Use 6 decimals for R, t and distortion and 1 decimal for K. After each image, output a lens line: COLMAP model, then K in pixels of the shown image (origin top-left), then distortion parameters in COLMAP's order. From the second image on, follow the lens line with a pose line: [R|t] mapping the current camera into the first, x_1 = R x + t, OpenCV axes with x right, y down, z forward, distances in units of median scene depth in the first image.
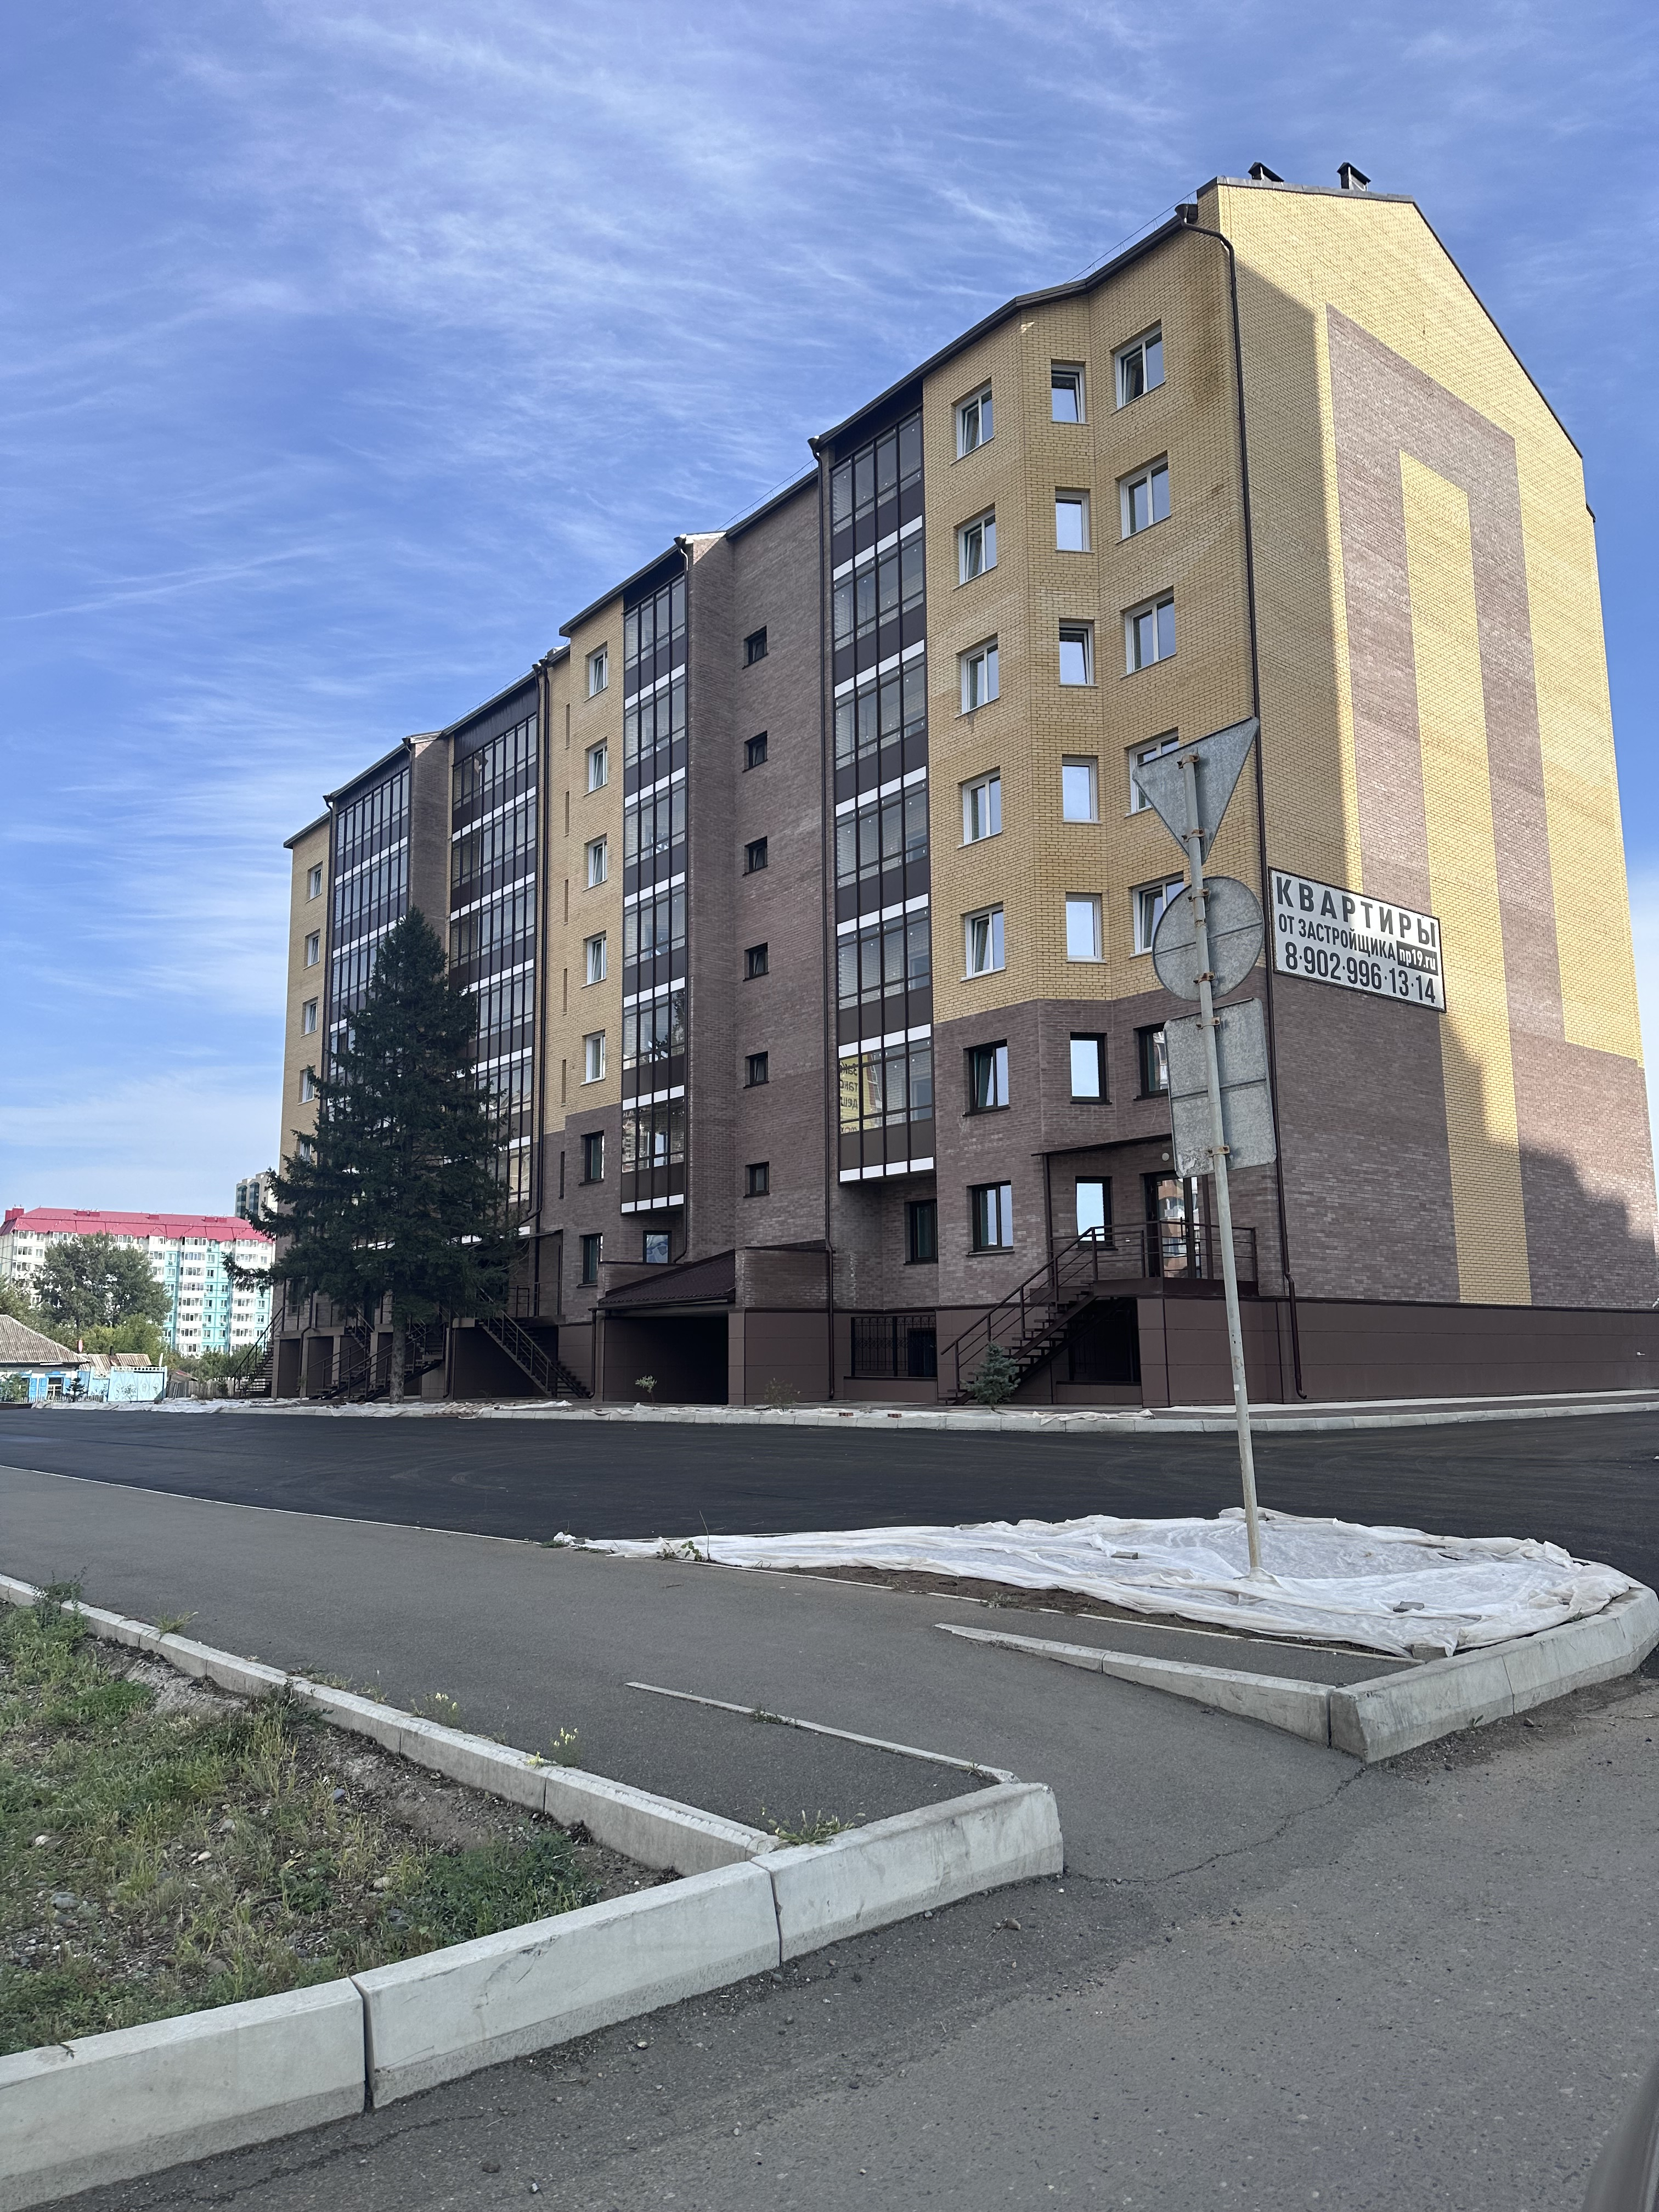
lens RADIAL K [[1584.9, 0, 842.8], [0, 1584.9, 1098.9], [0, 0, 1]] dist [0.059815, -0.056231]
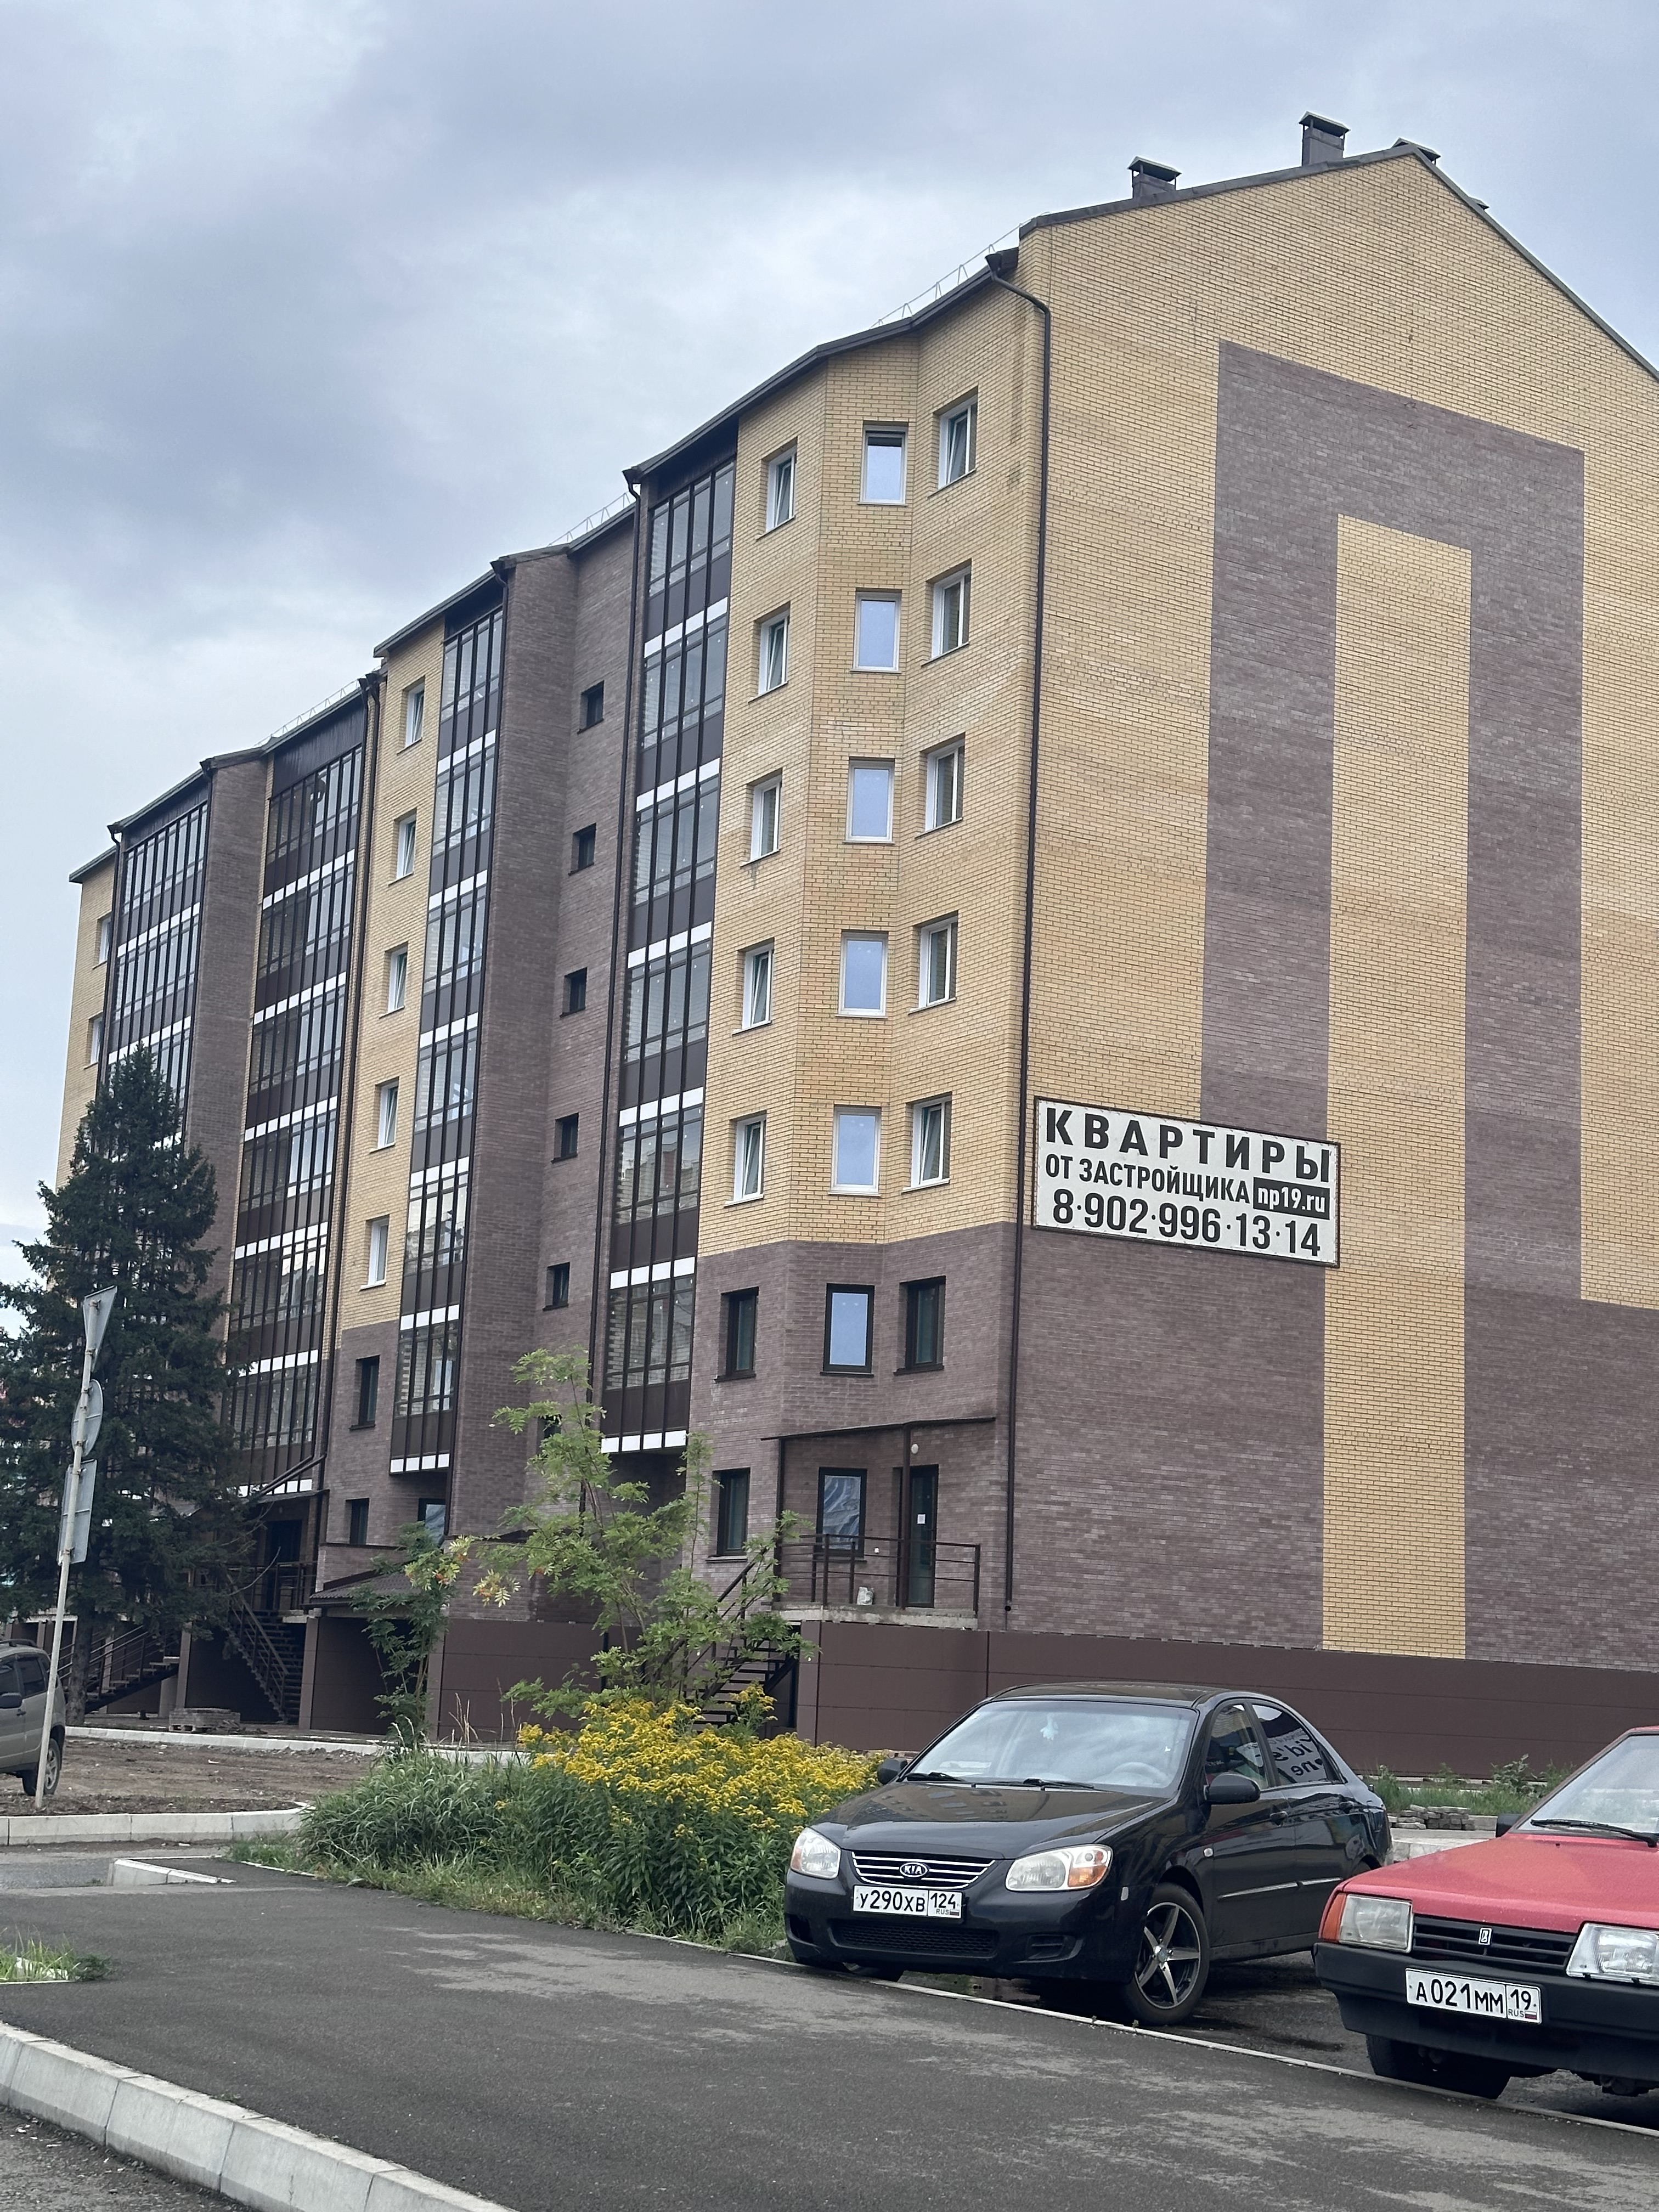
lens RADIAL K [[3143.0, 0, 842.0], [0, 3143.0, 1070.5], [0, 0, 1]] dist [0.106671, 0.000000]
pose [[0.987457, 0.021246, -0.156450, 0.368751], [-0.026357, 0.999182, -0.030663, -0.093938], [0.155670, 0.034402, 0.987210, -0.525383]]
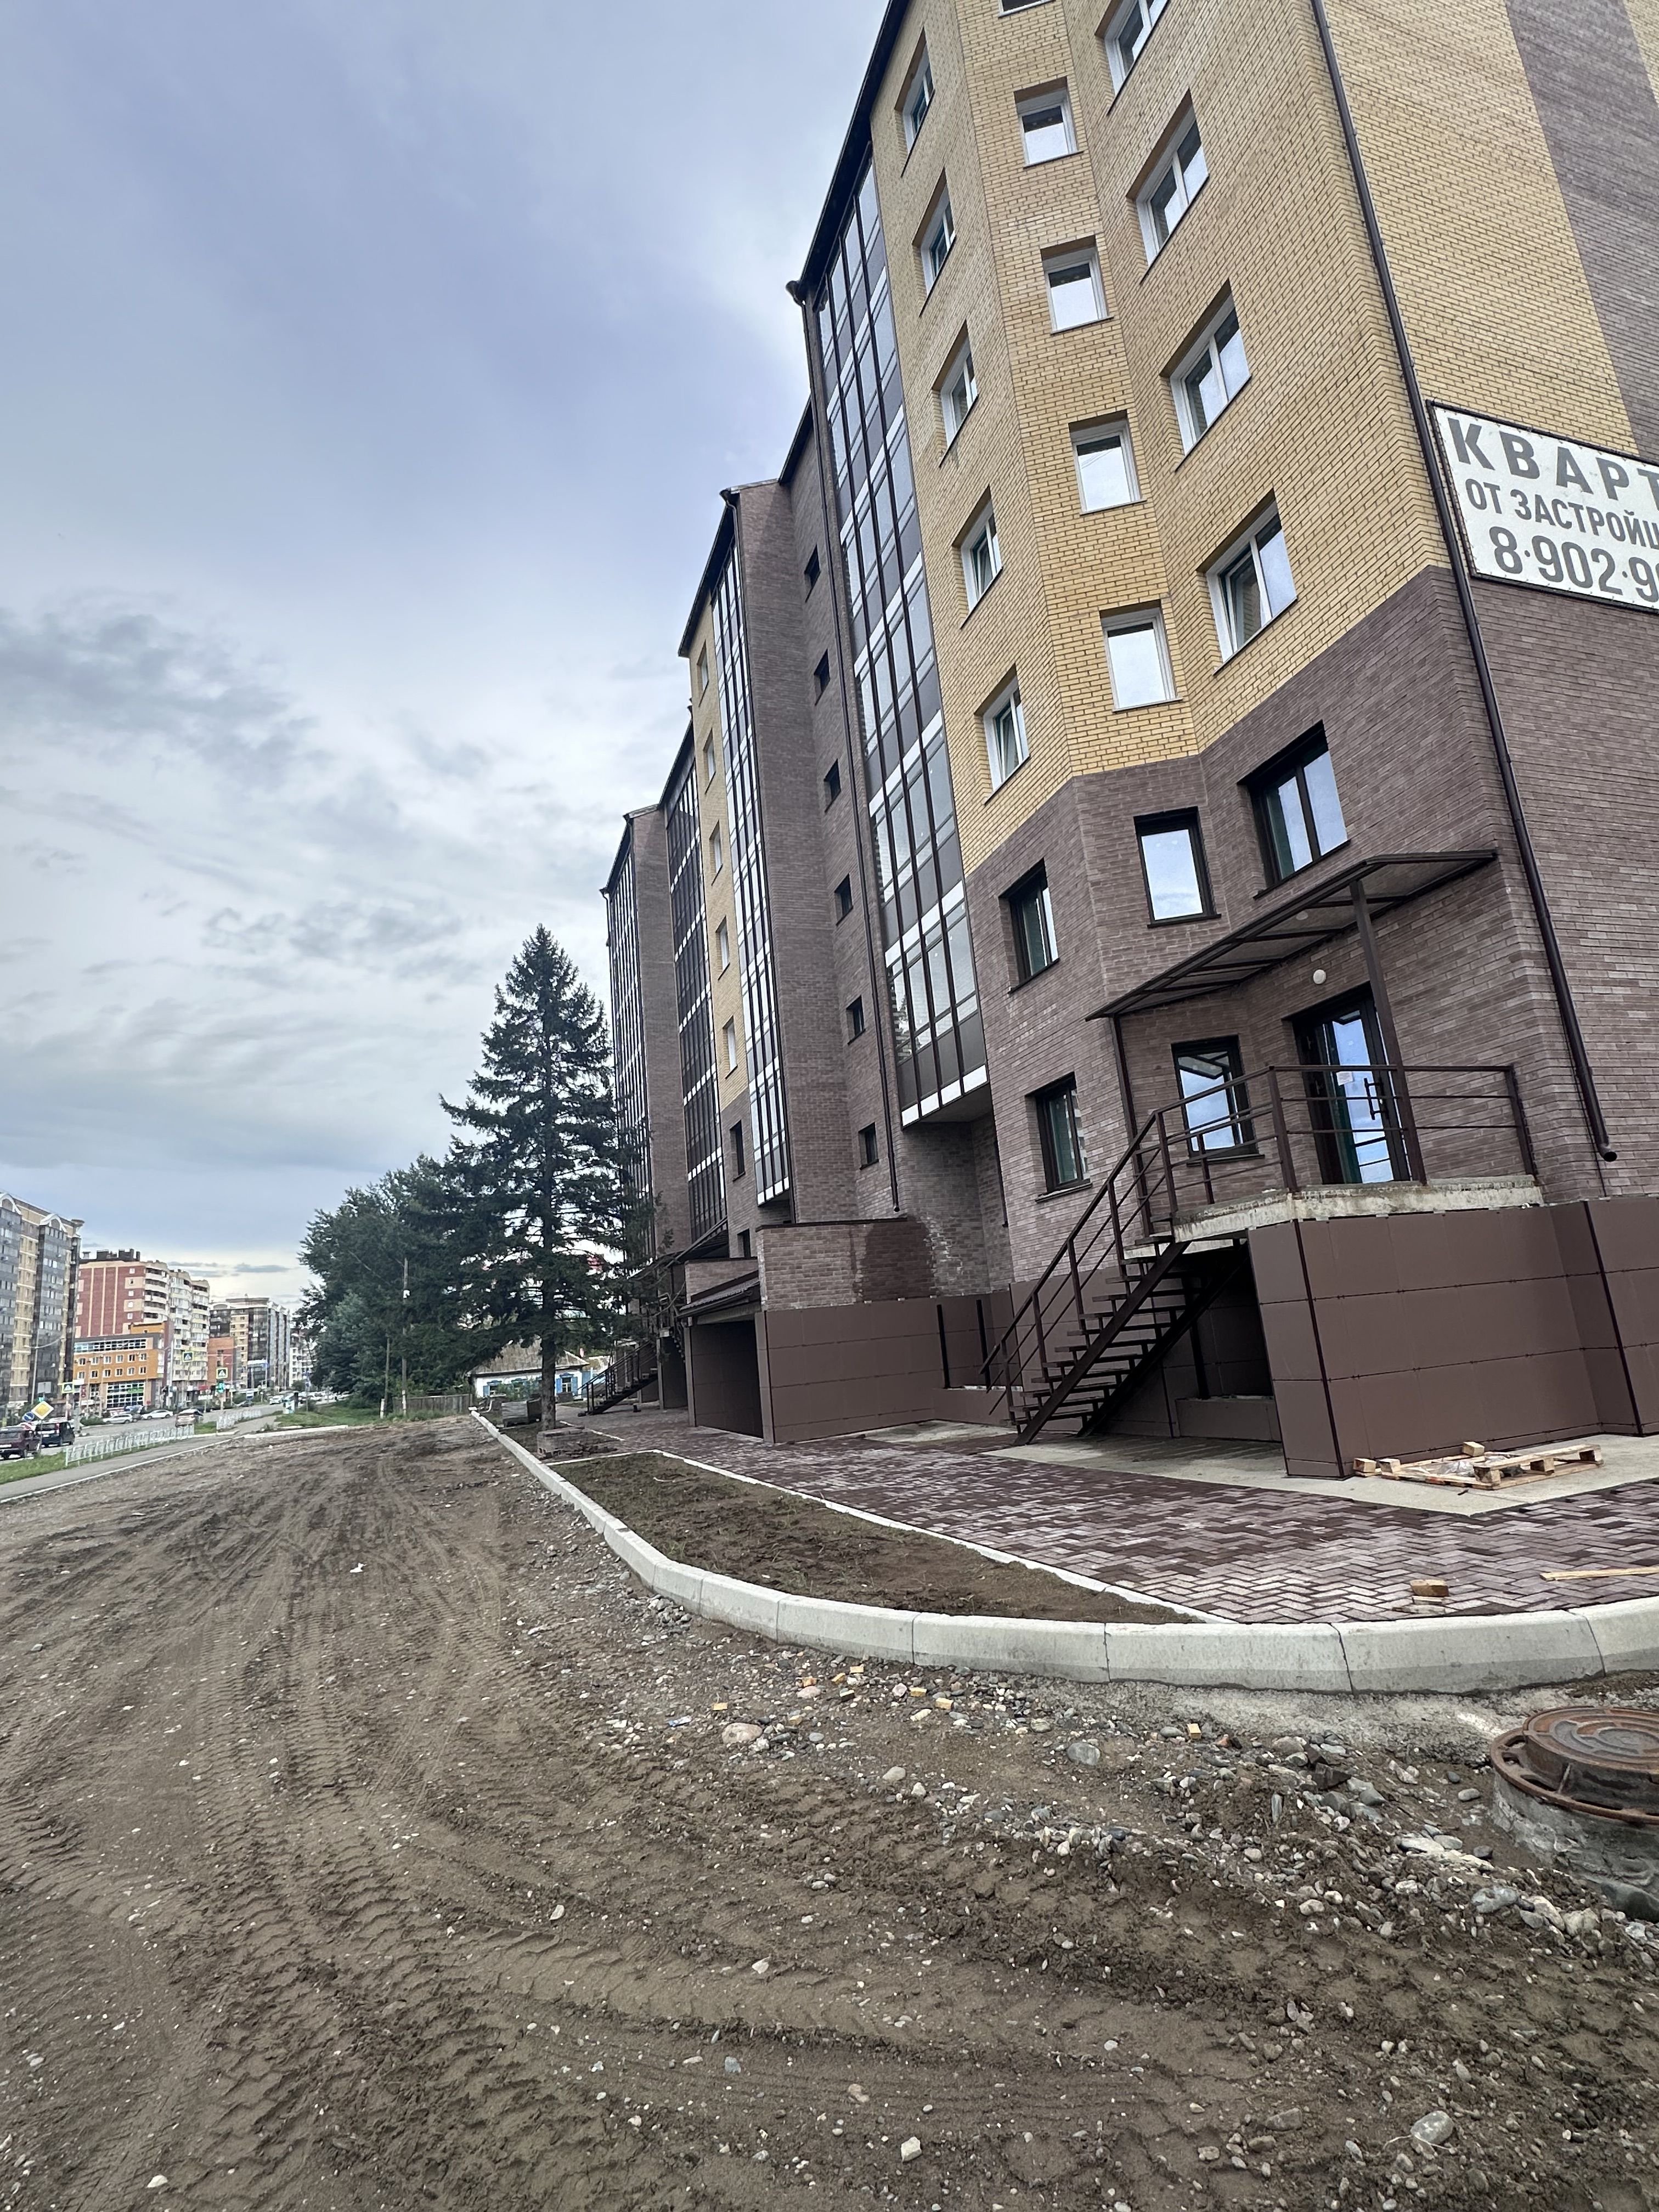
lens RADIAL K [[1102.2, 0, 826.1], [0, 1102.2, 1096.2], [0, 0, 1]] dist [-0.015191, 0.004371]
pose [[0.935047, -0.145933, -0.323097, 0.143319], [0.133069, 0.989186, -0.061680, 0.070121], [0.328604, 0.014679, 0.944354, 0.519591]]
